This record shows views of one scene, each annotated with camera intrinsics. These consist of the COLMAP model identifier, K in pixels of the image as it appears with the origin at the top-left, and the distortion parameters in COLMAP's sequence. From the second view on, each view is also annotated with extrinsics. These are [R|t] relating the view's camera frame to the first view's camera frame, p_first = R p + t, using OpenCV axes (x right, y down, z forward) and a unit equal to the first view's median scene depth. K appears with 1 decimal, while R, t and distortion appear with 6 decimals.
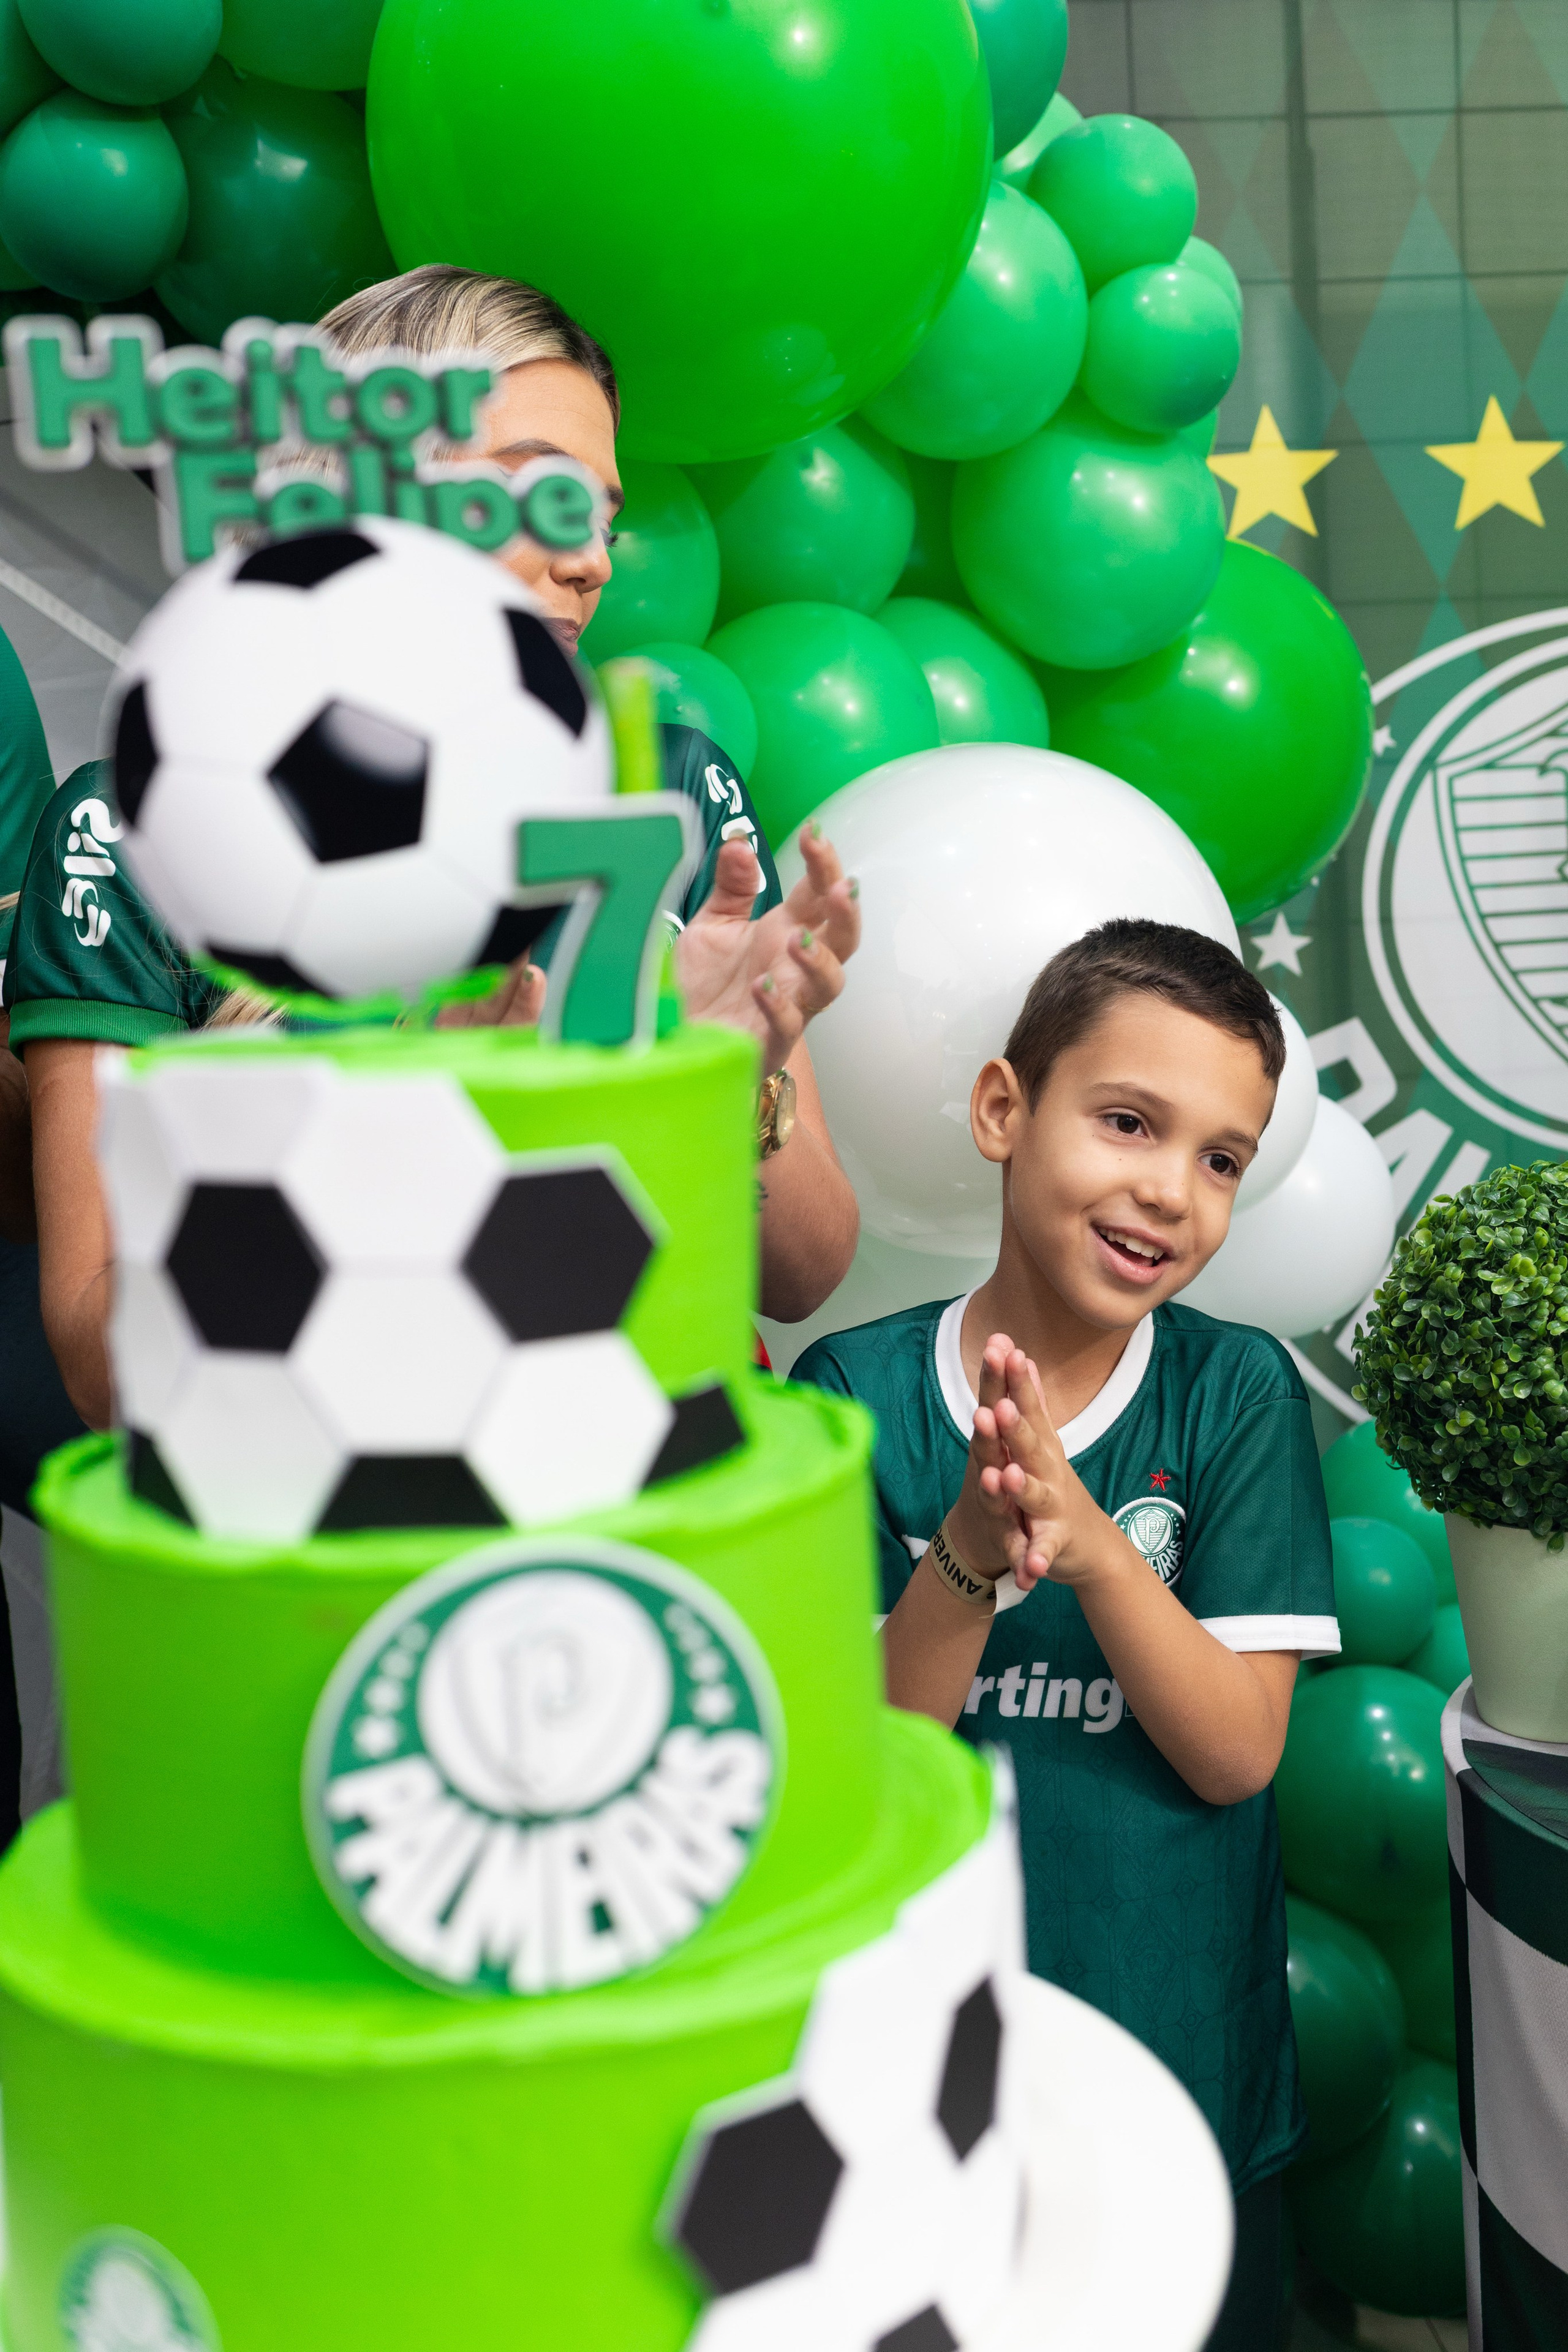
lens RADIAL K [[2367.7, 0, 808.2], [0, 2367.7, 1172.2], [0, 0, 1]] dist [0.025473, 0.000000]
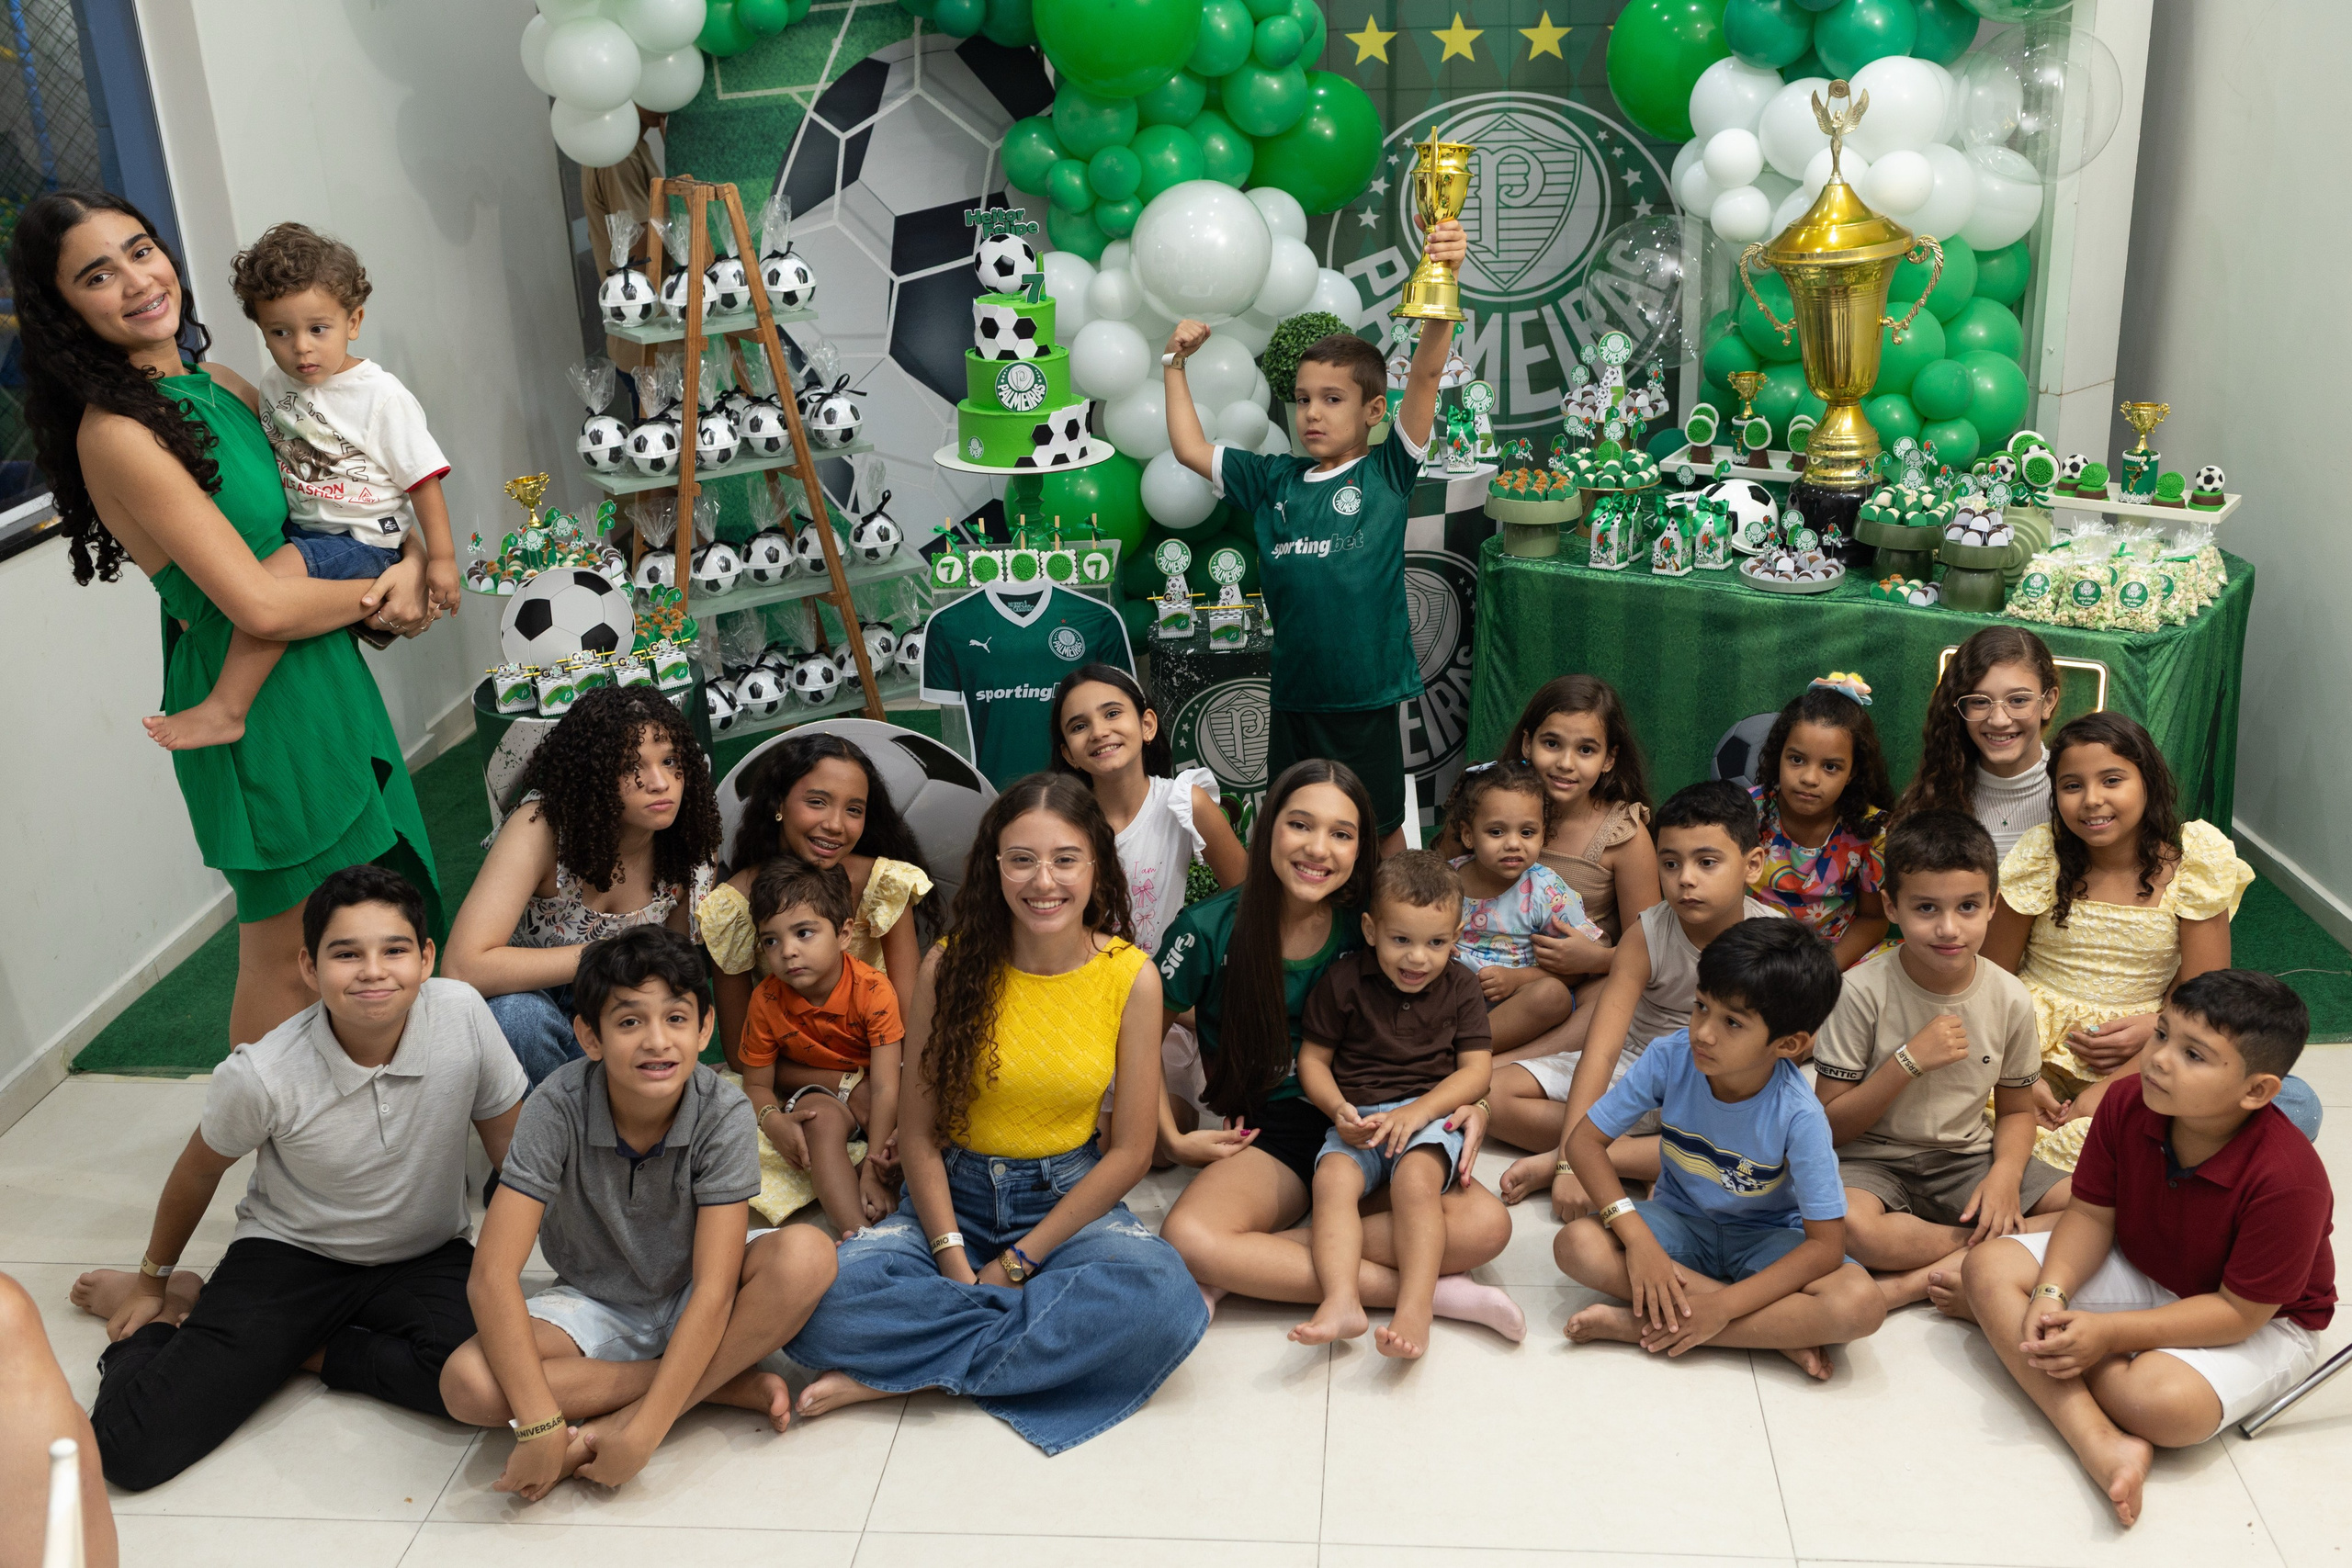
lens RADIAL K [[2367.5, 0, 1186.0], [0, 2367.5, 800.9], [0, 0, 1]] dist [0.025473, 0.000000]
pose [[0.985063, 0.087082, -0.148553, 0.620143], [-0.048185, 0.967636, 0.247708, -0.151485], [0.165316, -0.236850, 0.957378, -2.466696]]
